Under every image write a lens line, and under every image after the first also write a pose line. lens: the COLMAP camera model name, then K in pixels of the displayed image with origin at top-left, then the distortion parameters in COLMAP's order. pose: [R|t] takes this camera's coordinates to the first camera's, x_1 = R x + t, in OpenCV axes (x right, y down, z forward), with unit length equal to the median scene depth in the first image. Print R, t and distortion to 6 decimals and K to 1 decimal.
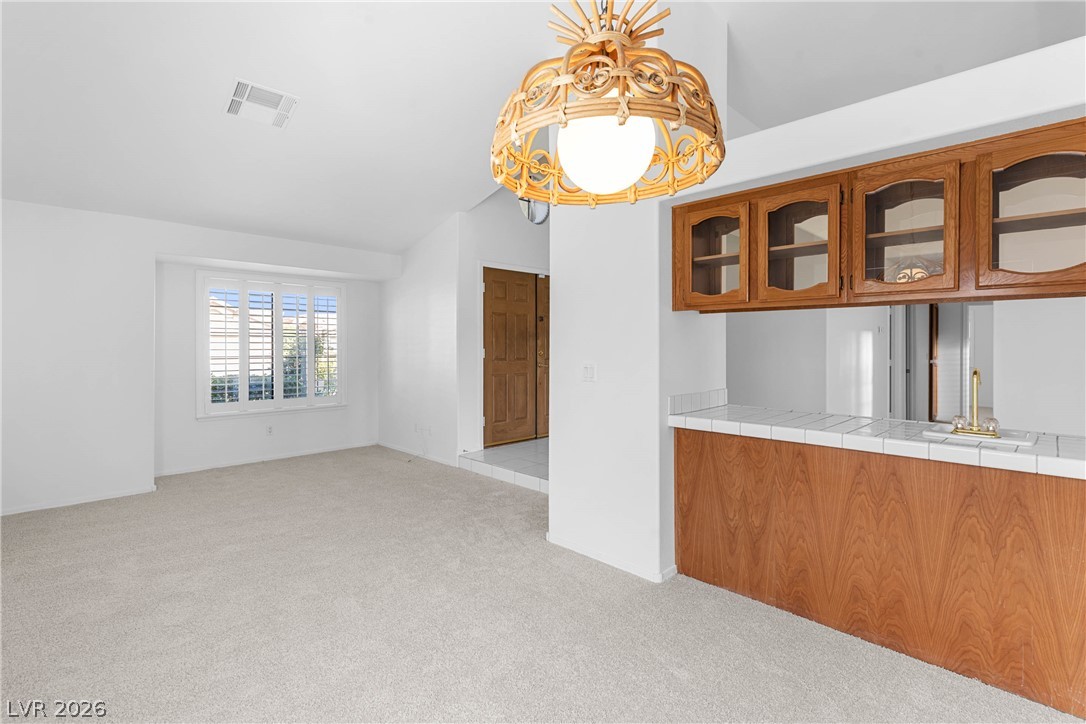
lens RADIAL K [[494.5, 0, 545.1], [0, 494.5, 344.9], [0, 0, 1]] dist [0.002752, -0.000101]
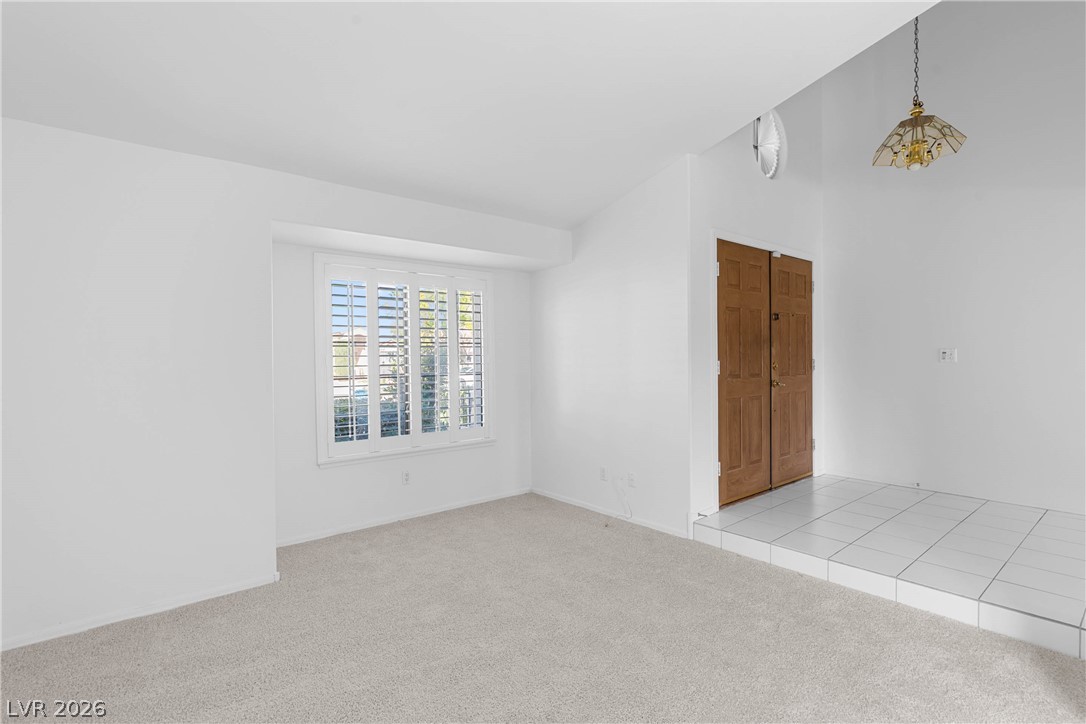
lens RADIAL K [[520.4, 0, 543.0], [0, 520.4, 362.0], [0, 0, 1]] dist [-0.000816, 0.000092]
pose [[0.995725, -0.010181, -0.091809, -0.291783], [0.011239, 0.999876, 0.011011, -0.001046], [0.091686, -0.011995, 0.995716, 0.272307]]
